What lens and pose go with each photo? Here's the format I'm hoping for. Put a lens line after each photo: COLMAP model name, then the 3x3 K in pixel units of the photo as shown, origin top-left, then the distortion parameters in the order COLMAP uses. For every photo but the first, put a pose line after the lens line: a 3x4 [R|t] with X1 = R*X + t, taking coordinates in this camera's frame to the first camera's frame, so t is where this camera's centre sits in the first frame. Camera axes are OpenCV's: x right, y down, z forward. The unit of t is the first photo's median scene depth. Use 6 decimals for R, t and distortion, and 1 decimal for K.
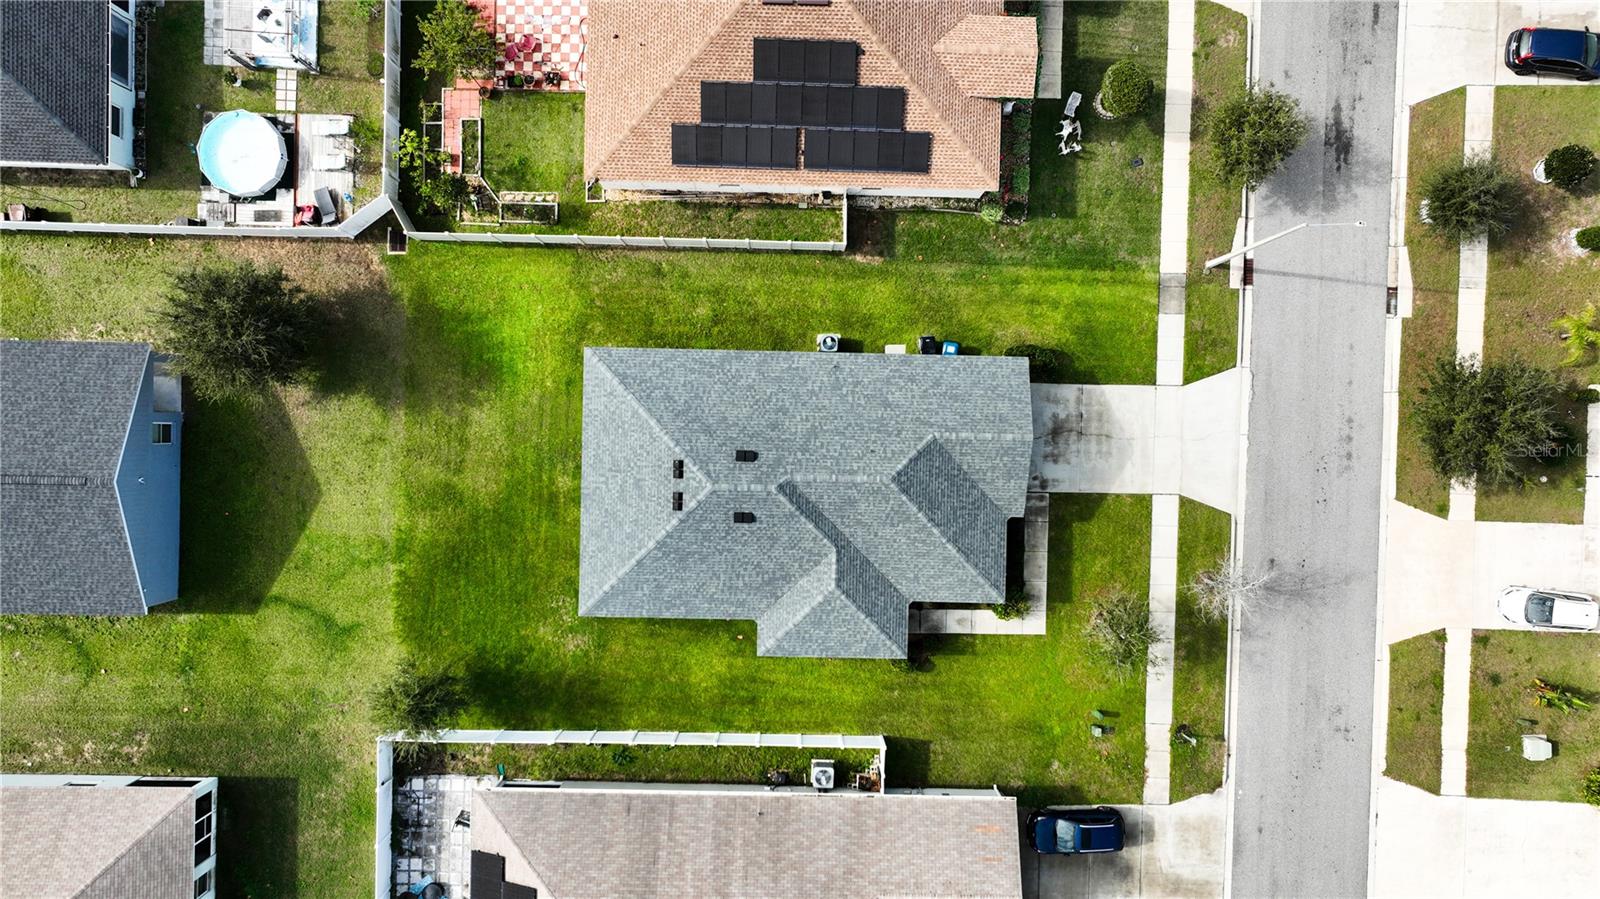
lens RADIAL K [[1126.2, 0, 801.9], [0, 1126.2, 449.4], [0, 0, 1]] dist [-0.001379, 0.014337]
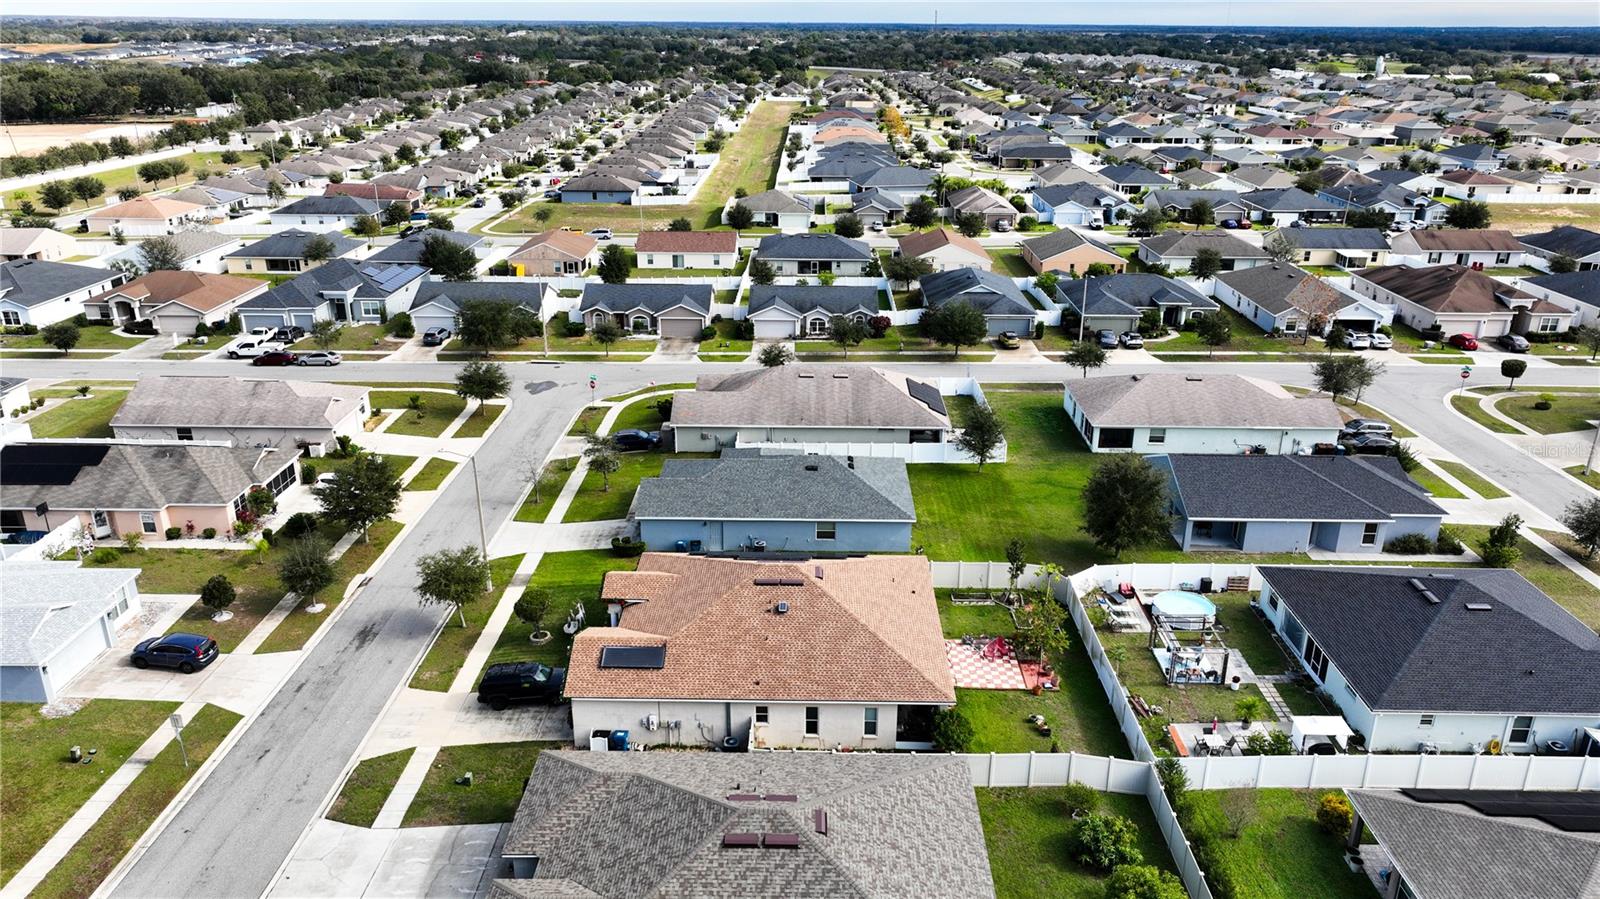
lens RADIAL K [[1126.2, 0, 801.9], [0, 1126.2, 449.4], [0, 0, 1]] dist [-0.001379, 0.014337]
pose [[-0.999828, -0.011671, -0.014447, -0.008431], [-0.009144, -0.367741, 0.929883, -1.452912], [-0.016165, 0.929855, 0.367571, 0.317916]]
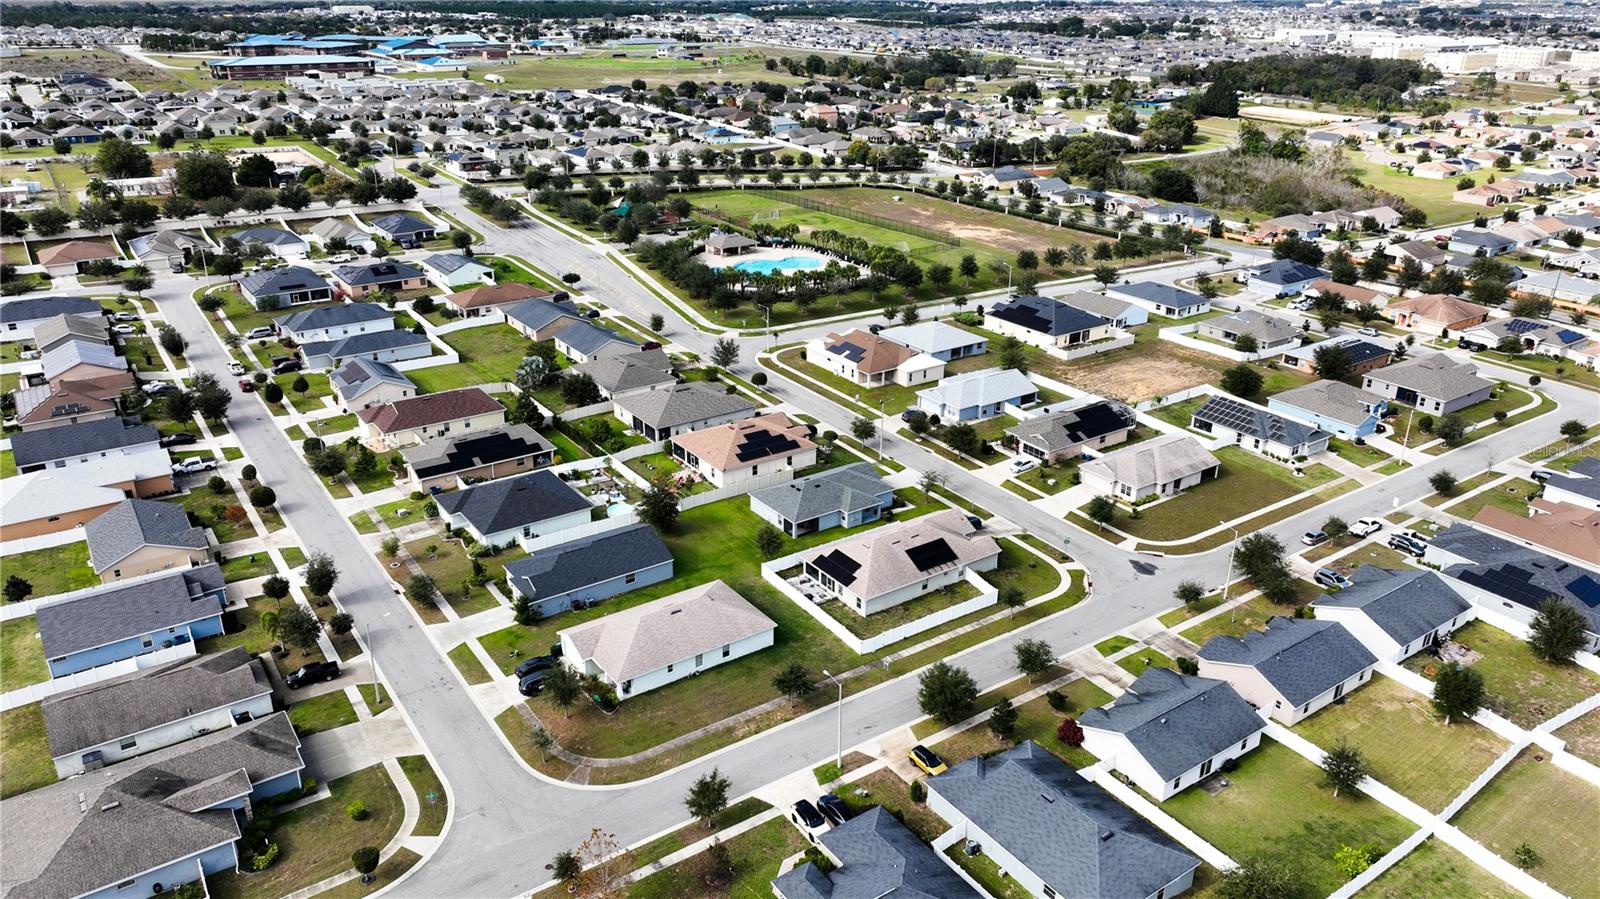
lens RADIAL K [[1126.2, 0, 801.9], [0, 1126.2, 449.4], [0, 0, 1]] dist [-0.001379, 0.014337]
pose [[0.805326, -0.229544, 0.546588, -1.754802], [0.592801, 0.302454, -0.746397, 2.317435], [0.006013, 0.925111, 0.379648, -0.348530]]
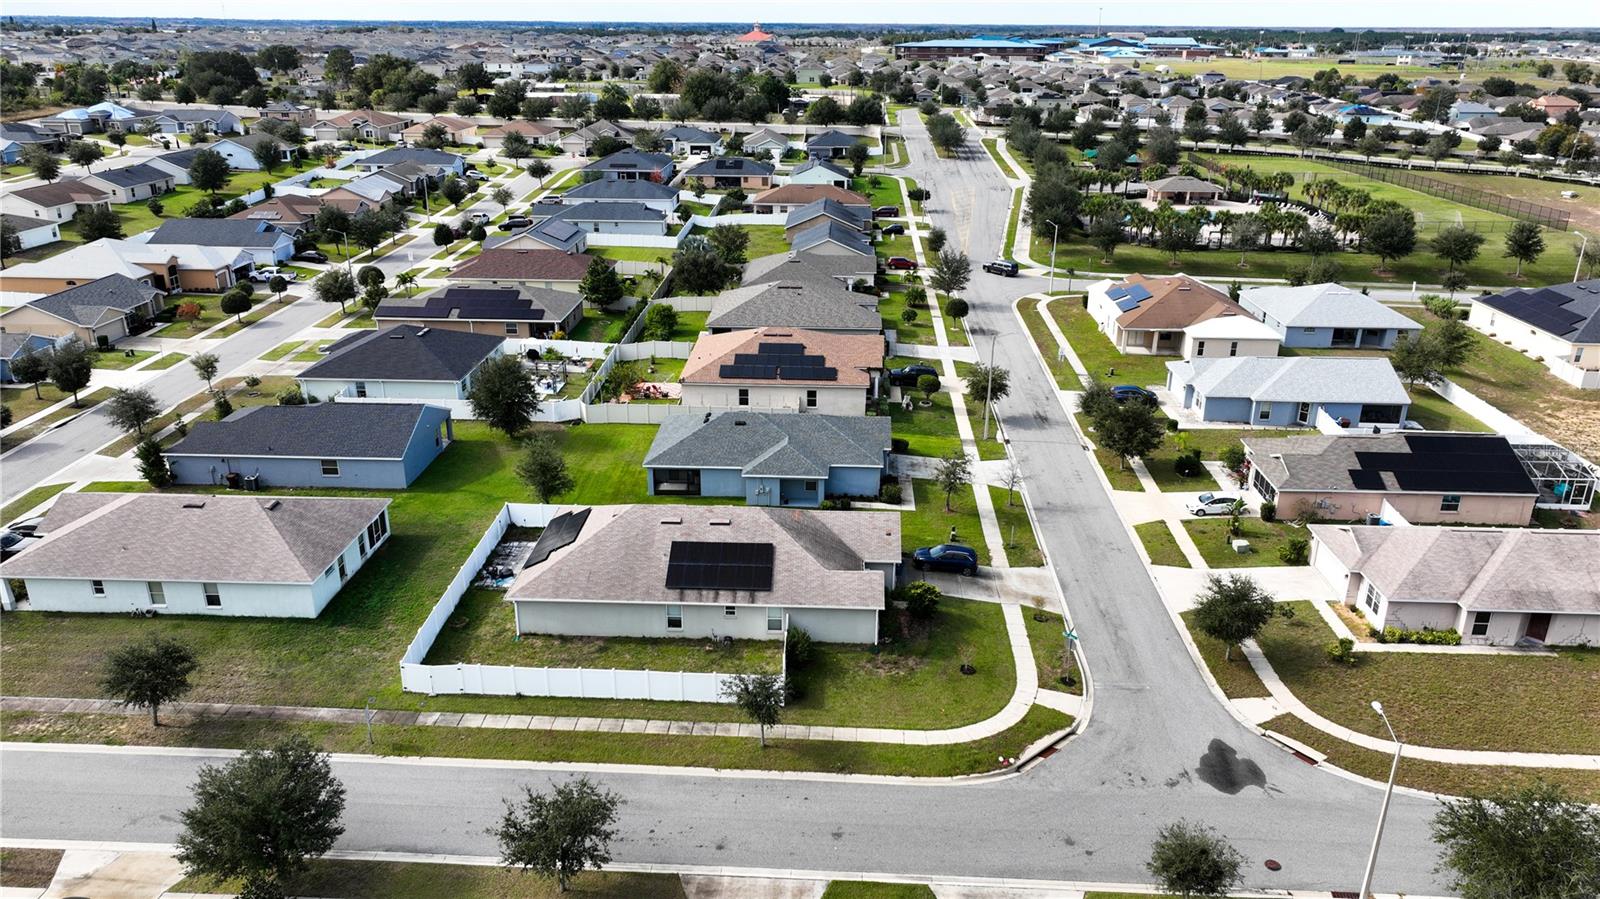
lens RADIAL K [[1117.9, 0, 802.4], [0, 1117.9, 456.0], [0, 0, 1]] dist [0.001194, 0.002765]
pose [[0.999805, 0.005174, -0.019057, 0.083199], [-0.019662, 0.350456, -0.936373, 1.710519], [0.001834, 0.936565, 0.350490, 0.359100]]
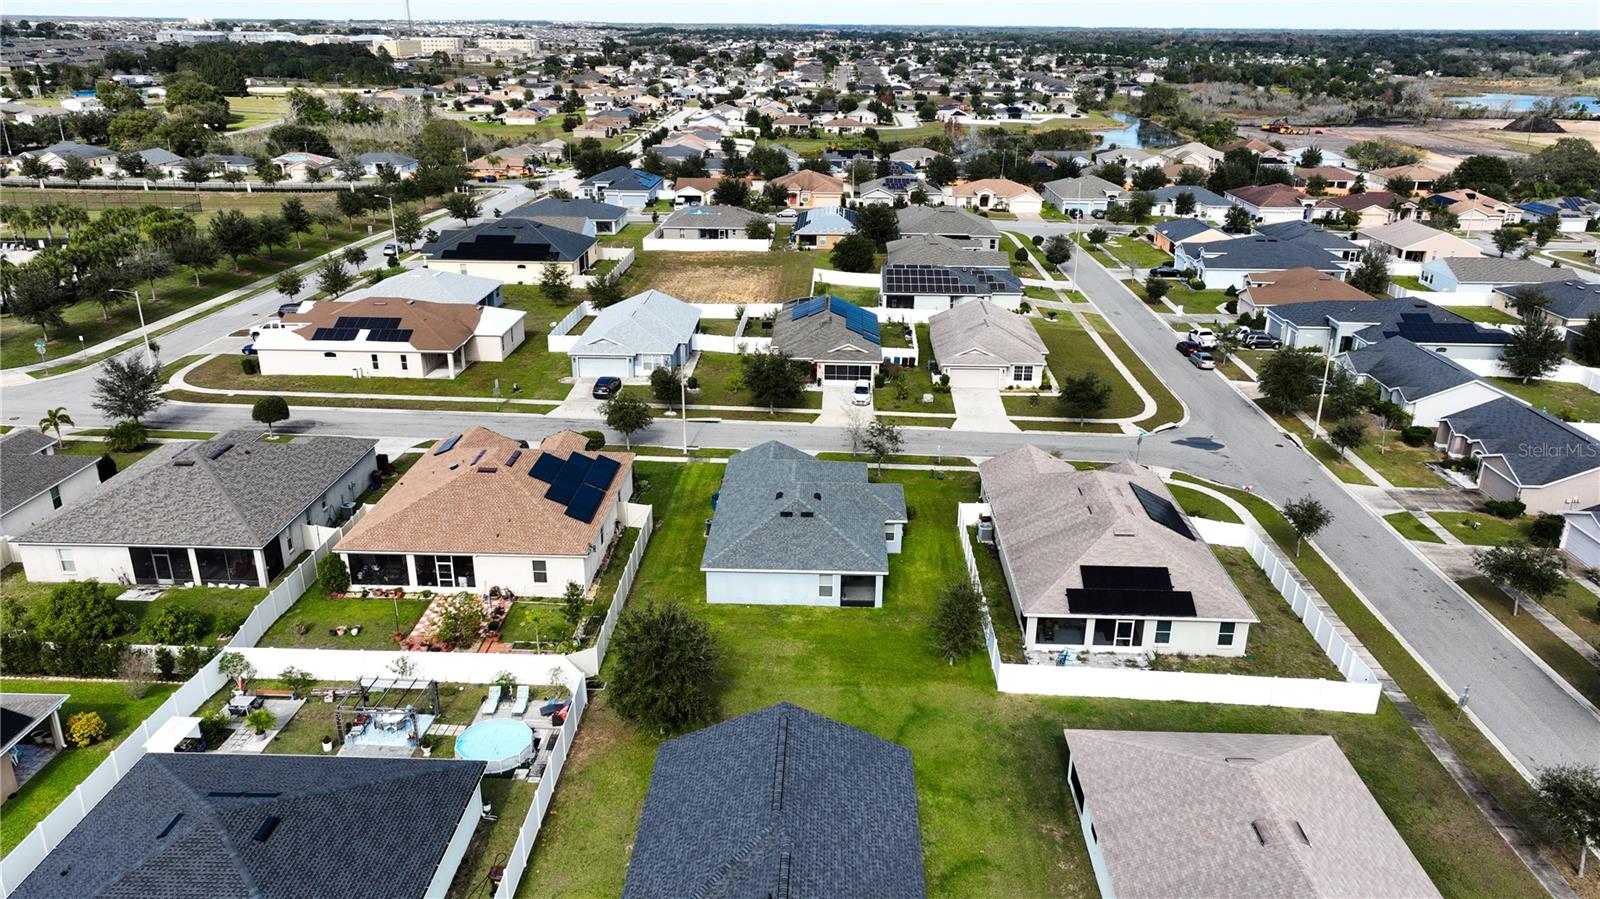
lens RADIAL K [[1117.9, 0, 802.4], [0, 1117.9, 456.0], [0, 0, 1]] dist [0.001194, 0.002765]
pose [[0.012257, -0.368510, 0.929543, -1.401427], [0.999913, 0.000003, -0.013184, 0.055128], [0.004856, 0.929624, 0.368478, 0.329054]]
